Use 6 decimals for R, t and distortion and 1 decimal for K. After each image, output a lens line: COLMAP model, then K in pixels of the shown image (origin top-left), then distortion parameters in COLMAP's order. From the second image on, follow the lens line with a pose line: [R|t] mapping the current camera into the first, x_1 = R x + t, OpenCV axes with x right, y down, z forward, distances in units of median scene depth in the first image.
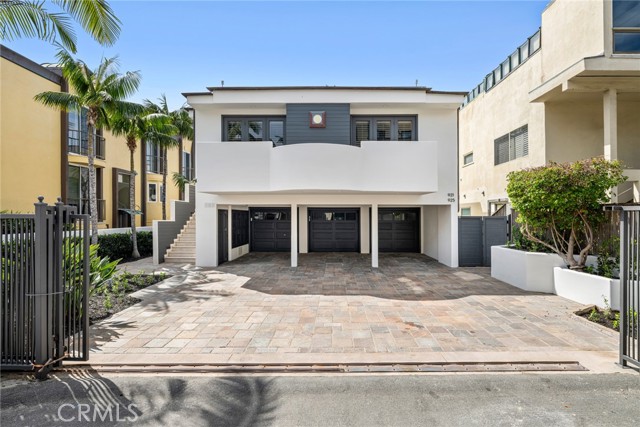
lens RADIAL K [[314.2, 0, 320.0], [0, 314.2, 213.5], [0, 0, 1]] dist [-0.002417, 0.000747]
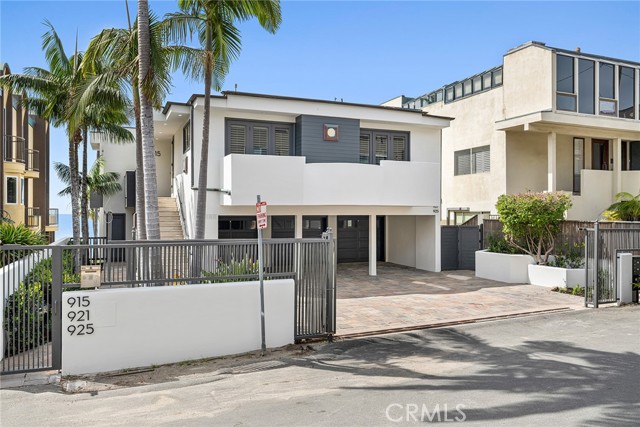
lens RADIAL K [[494.4, 0, 320.0], [0, 494.4, 213.5], [0, 0, 1]] dist [0.015446, -0.001456]
pose [[0.916620, -0.005406, 0.399724, -0.727182], [0.001171, 0.999941, 0.010839, -0.060037], [-0.399758, -0.009467, 0.916572, -0.481816]]
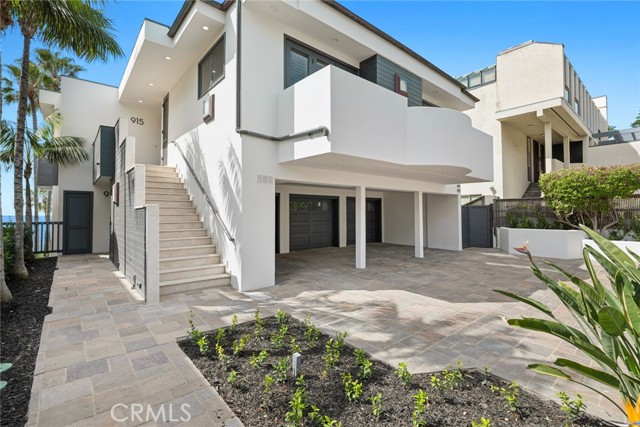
lens RADIAL K [[298.6, 0, 325.7], [0, 298.6, 209.2], [0, 0, 1]] dist [-0.000515, 0.000322]
pose [[0.744097, 0.002453, 0.668067, -0.731931], [0.002502, 0.999976, -0.006458, 0.030642], [-0.668067, 0.006477, 0.744073, 0.561817]]
